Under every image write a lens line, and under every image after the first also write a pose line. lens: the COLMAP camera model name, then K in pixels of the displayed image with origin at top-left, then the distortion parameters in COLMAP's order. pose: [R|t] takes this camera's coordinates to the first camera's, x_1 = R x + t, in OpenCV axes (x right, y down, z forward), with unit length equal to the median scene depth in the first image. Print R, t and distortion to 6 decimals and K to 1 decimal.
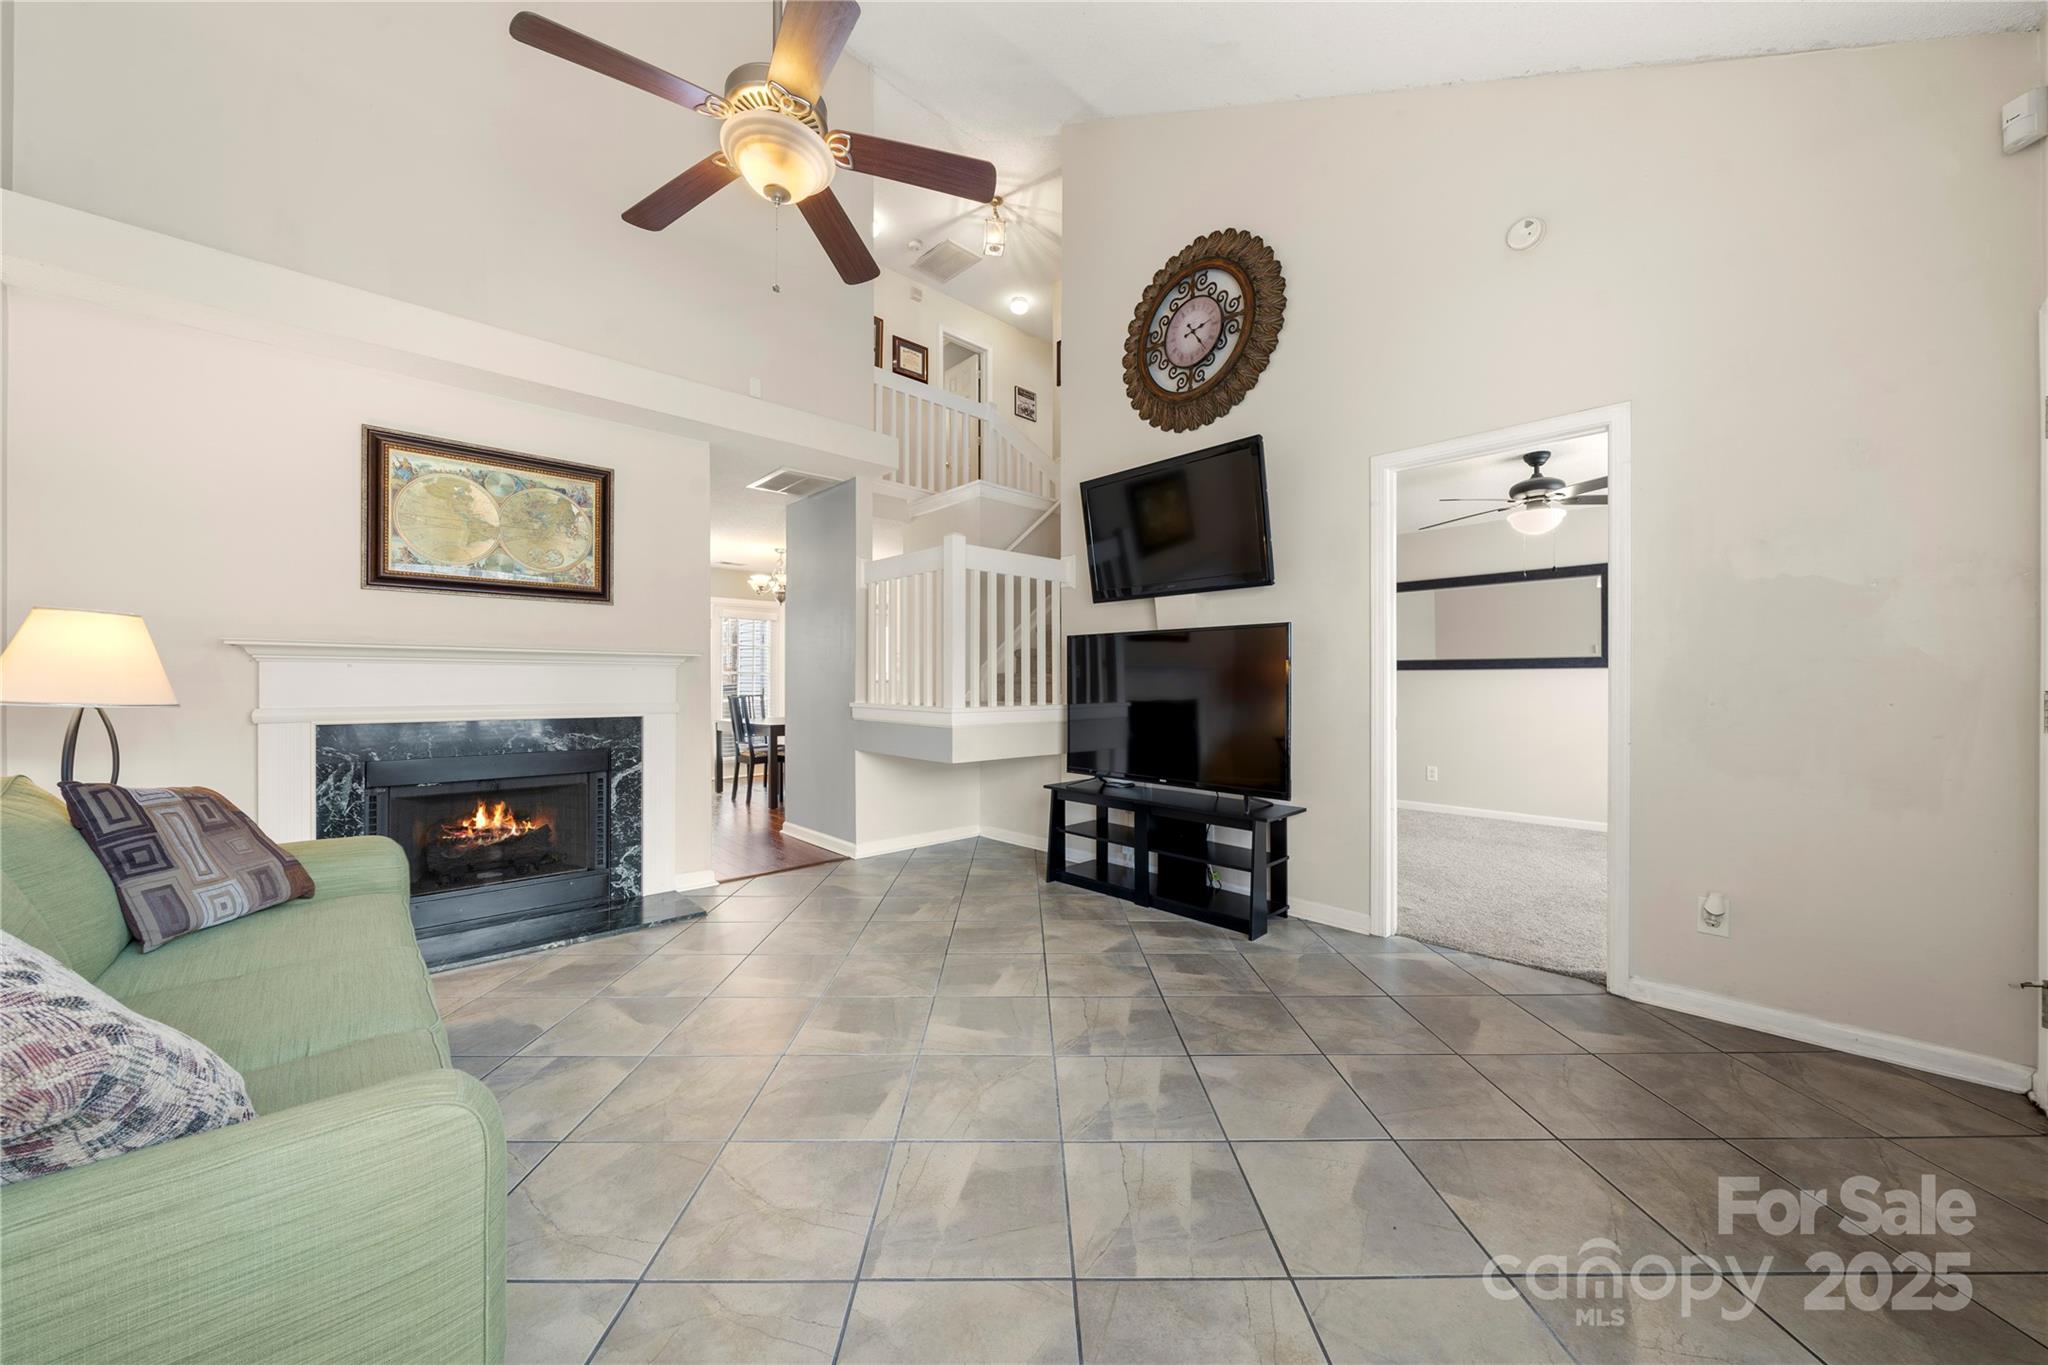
lens RADIAL K [[720.2, 0, 1031.5], [0, 720.2, 680.3], [0, 0, 1]] dist [-0.001064, -0.000090]
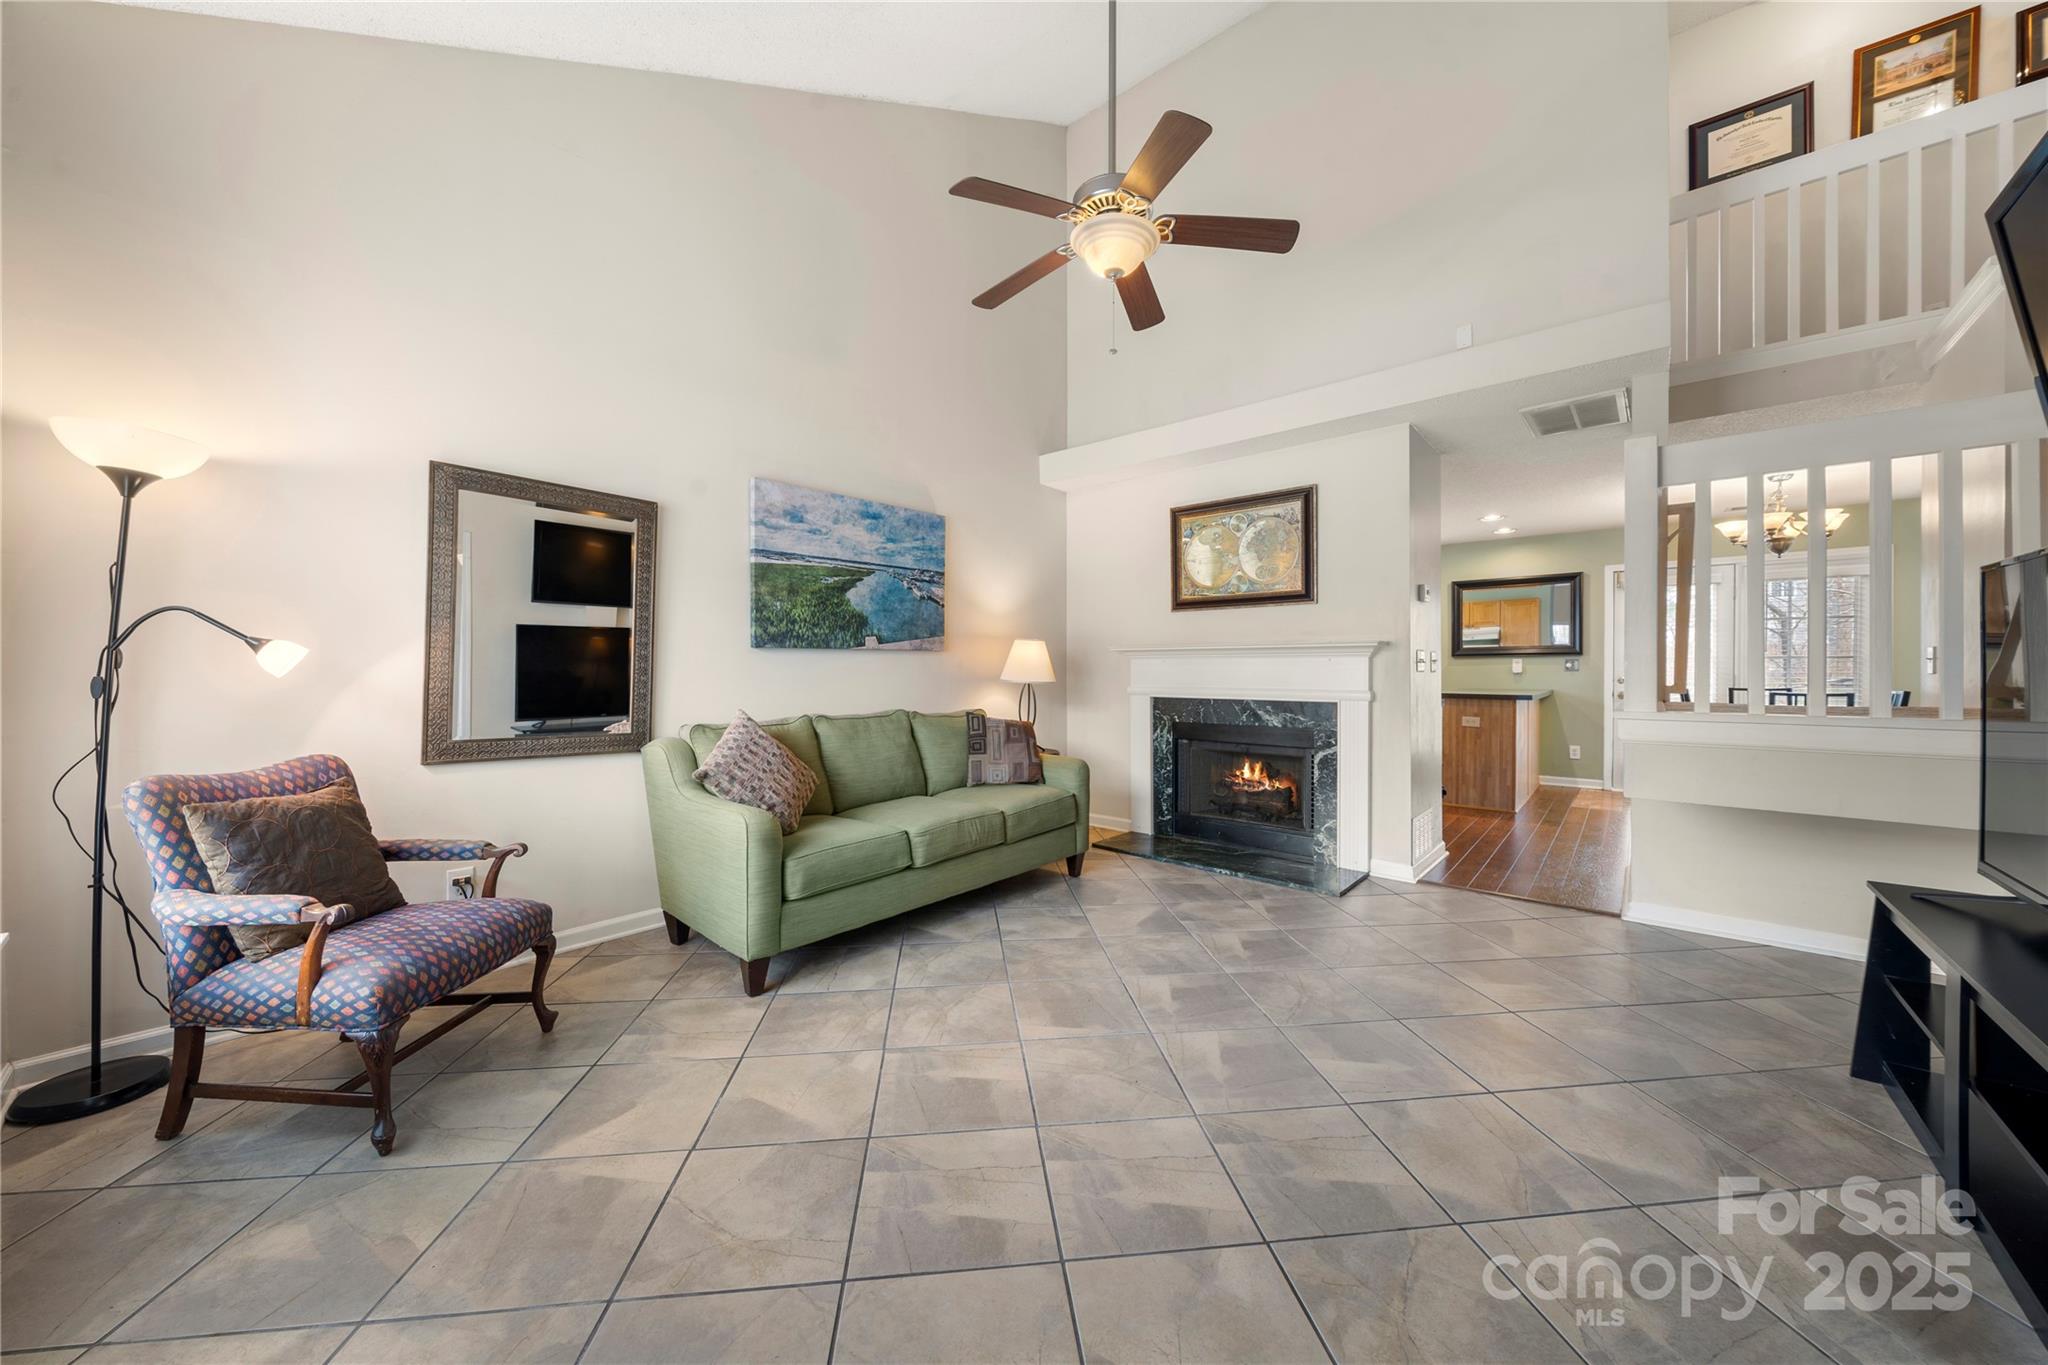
lens RADIAL K [[720.2, 0, 1031.5], [0, 720.2, 680.3], [0, 0, 1]] dist [-0.001064, -0.000090]
pose [[0.101263, 0.012318, -0.994783, 0.516605], [0.003388, 0.999913, 0.012726, 0.000956], [0.994854, -0.004659, 0.101213, 0.444953]]
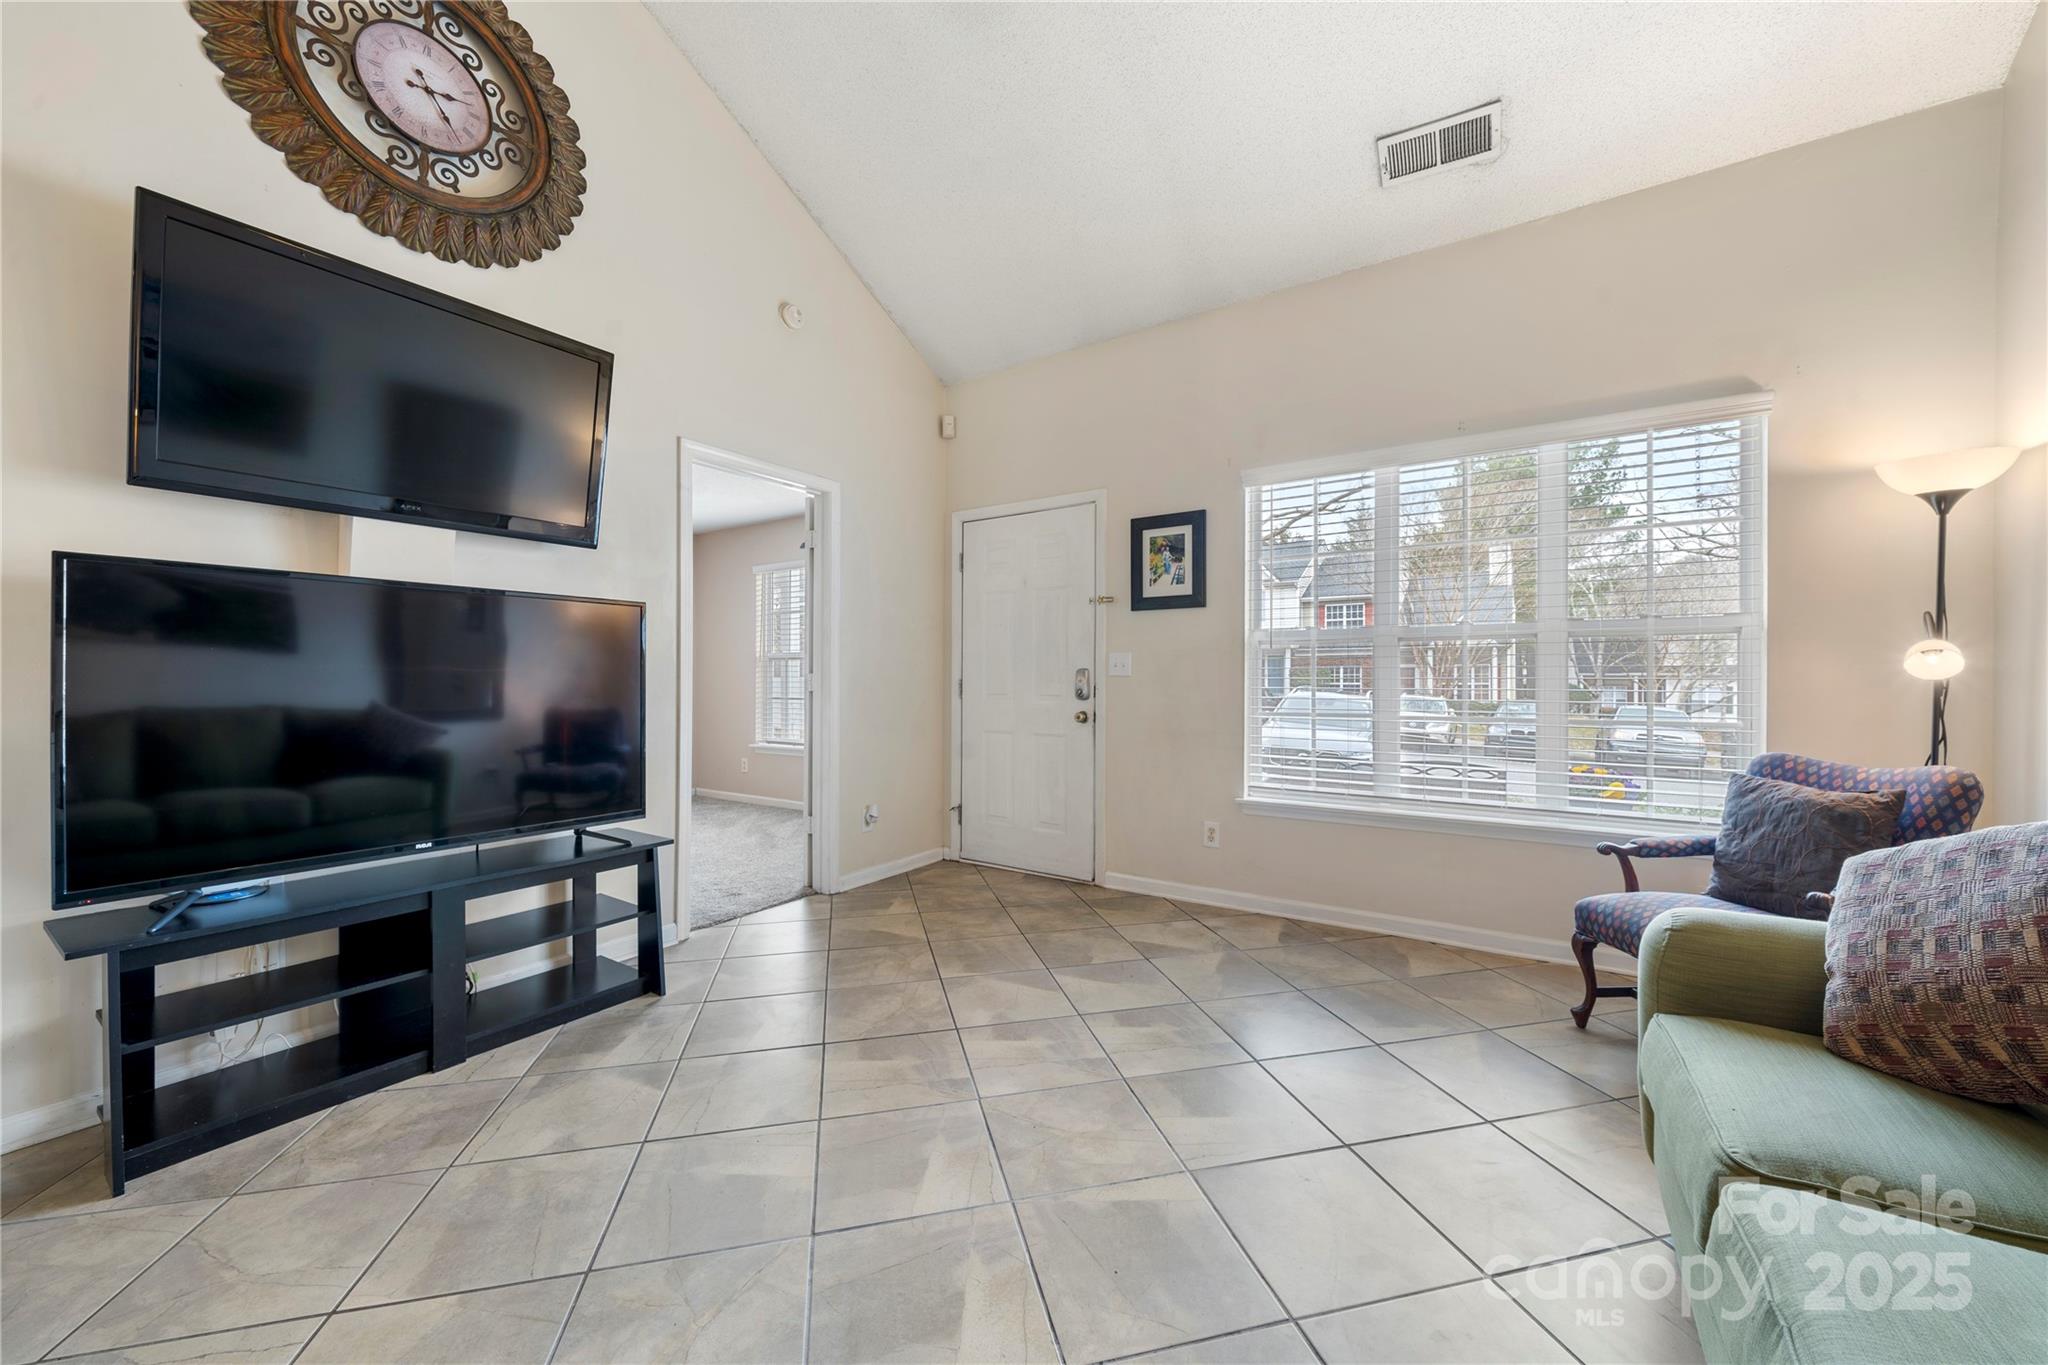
lens RADIAL K [[745.5, 0, 1024.0], [0, 745.5, 682.5], [0, 0, 1]] dist [-0.001078, -0.000200]
pose [[-0.217949, -0.002626, 0.975957, -0.530821], [-0.002004, 0.999995, 0.002244, 0.007656], [-0.975958, -0.001466, -0.217953, 0.701467]]
